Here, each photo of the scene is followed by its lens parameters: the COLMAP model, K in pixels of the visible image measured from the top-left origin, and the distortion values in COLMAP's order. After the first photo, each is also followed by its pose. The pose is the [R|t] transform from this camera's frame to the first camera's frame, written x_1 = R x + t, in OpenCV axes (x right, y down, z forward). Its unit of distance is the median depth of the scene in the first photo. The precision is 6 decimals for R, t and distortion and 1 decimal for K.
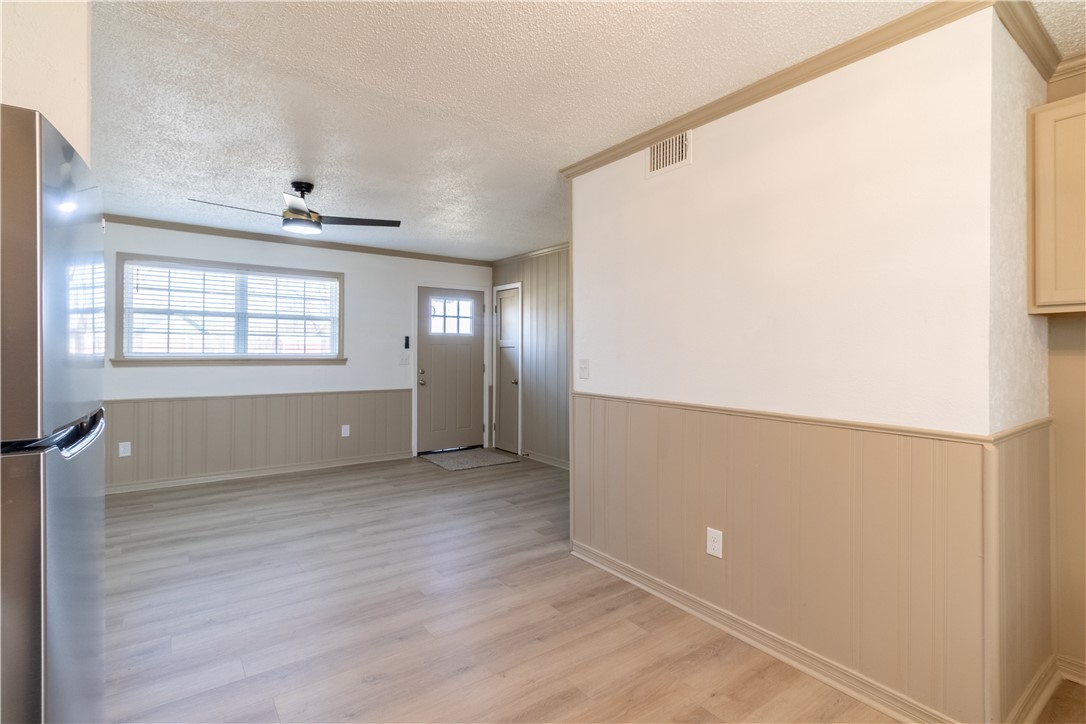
lens RADIAL K [[521.8, 0, 554.2], [0, 521.8, 348.1], [0, 0, 1]] dist [0.004179, 0.000649]
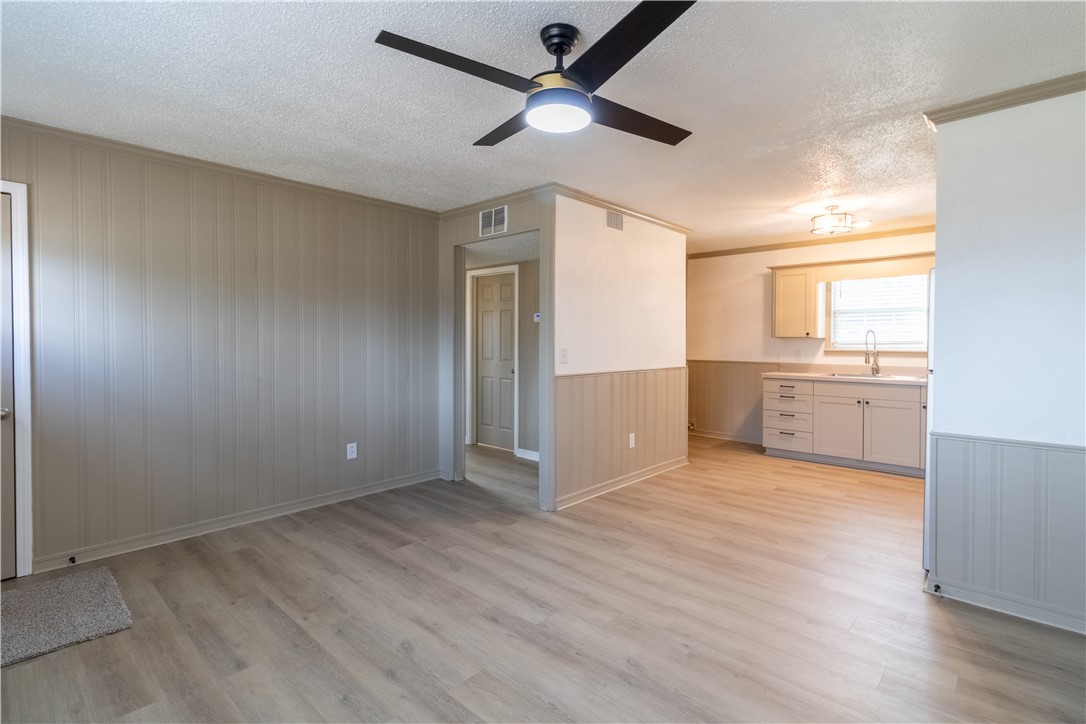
lens RADIAL K [[521.8, 0, 554.2], [0, 521.8, 348.1], [0, 0, 1]] dist [0.004179, 0.000649]
pose [[-0.194840, -0.022797, 0.980570, -1.094770], [-0.007965, 0.999734, 0.021660, -0.005183], [-0.980803, -0.003590, -0.194970, 1.202739]]
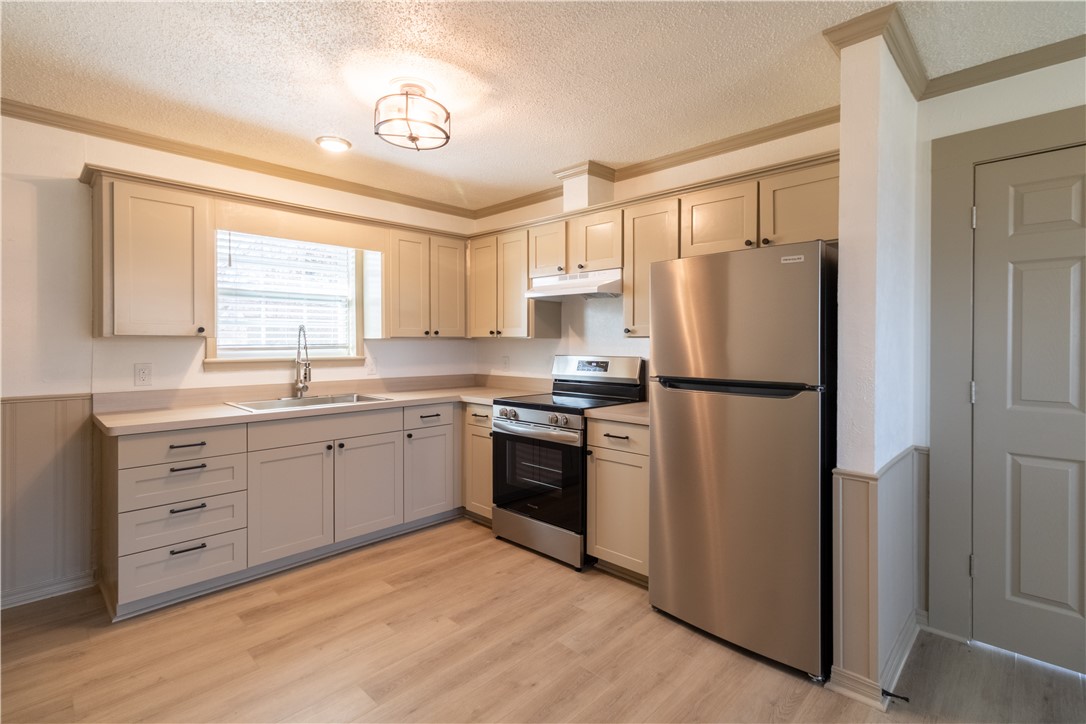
lens RADIAL K [[508.2, 0, 555.2], [0, 508.2, 345.5], [0, 0, 1]] dist [0.001597, 0.000211]
pose [[-0.986864, -0.006842, -0.161406, 0.002476], [-0.006768, 0.999977, -0.001012, 0.001114], [0.161409, 0.000094, -0.986888, 0.953385]]
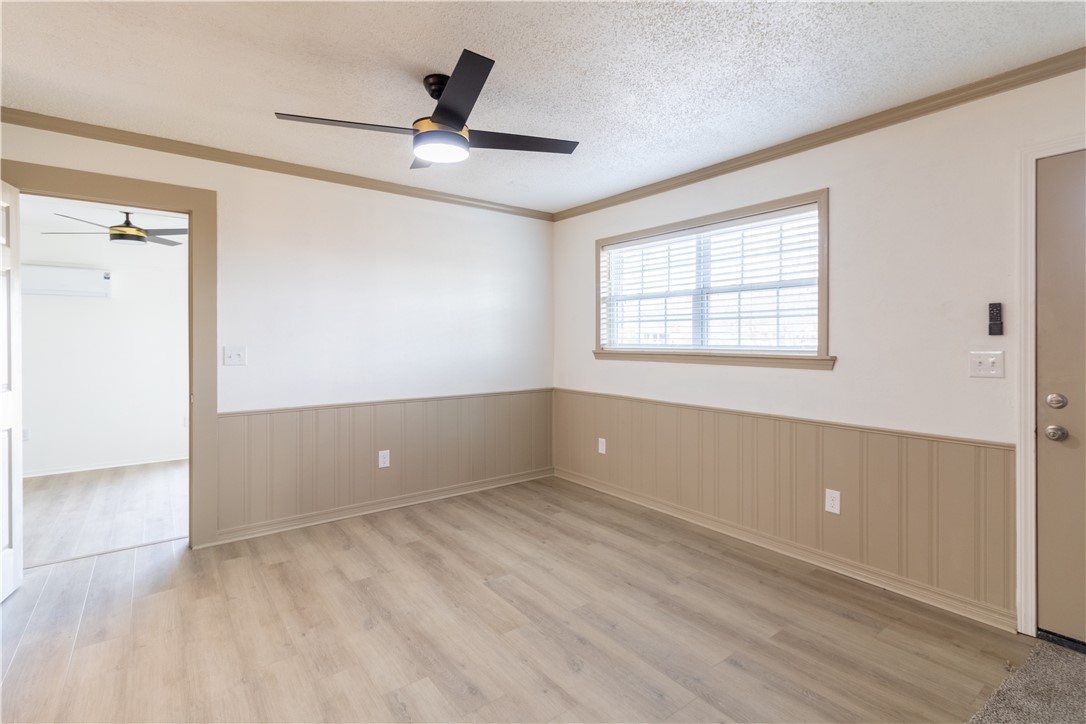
lens RADIAL K [[518.6, 0, 543.6], [0, 518.6, 339.7], [0, 0, 1]] dist [0.001833, 0.000493]
pose [[0.006844, -0.006288, -0.999957, 0.166886], [0.005553, 0.999965, -0.006250, 0.007835], [0.999961, -0.005510, 0.006879, 1.216989]]
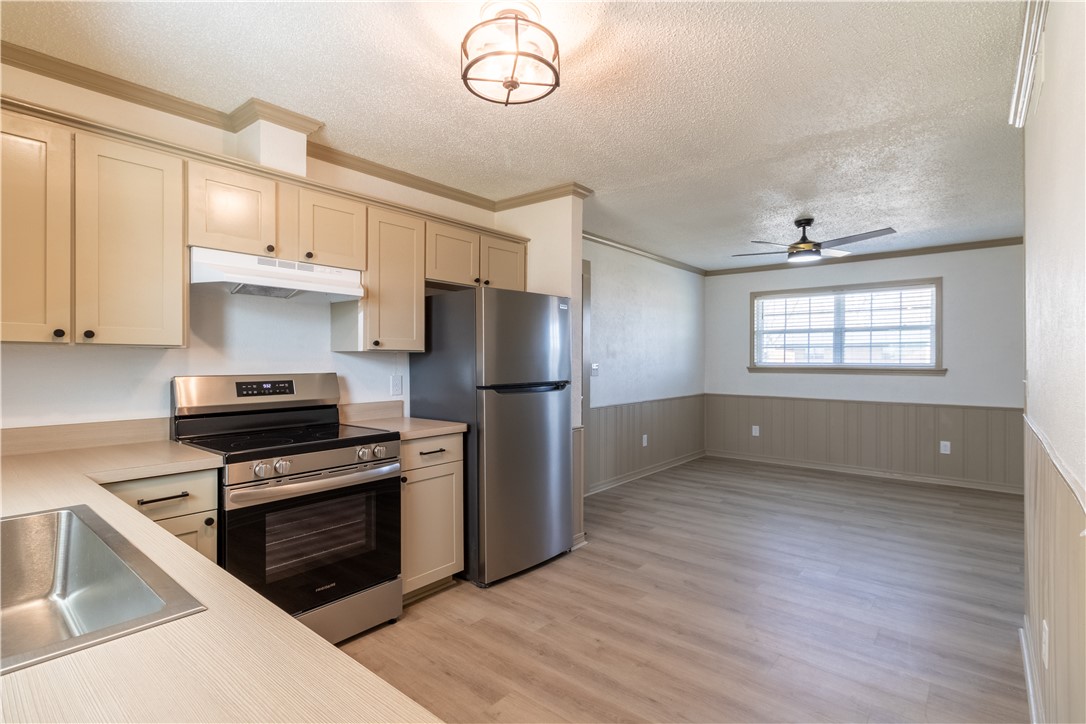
lens RADIAL K [[522.8, 0, 531.4], [0, 522.8, 360.5], [0, 0, 1]] dist [0.001881, 0.000016]
pose [[0.205406, -0.004419, -0.978667, 0.602580], [0.006245, 0.999975, -0.003205, 0.005368], [0.978657, -0.005453, 0.205429, 0.159965]]
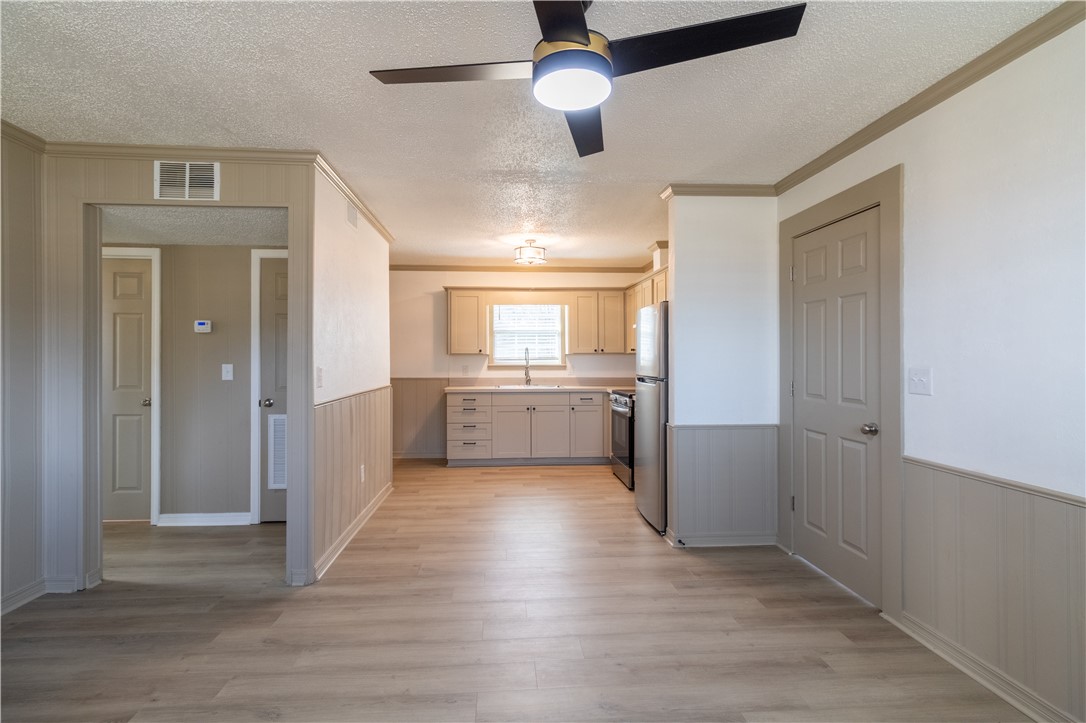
lens RADIAL K [[511.2, 0, 543.0], [0, 511.2, 361.5], [0, 0, 1]] dist [0.002156, -0.000090]
pose [[-0.845154, -0.011221, 0.534406, -0.751919], [-0.007090, 0.999927, 0.009782, -0.002512], [-0.534476, 0.004478, -0.845172, 1.496841]]
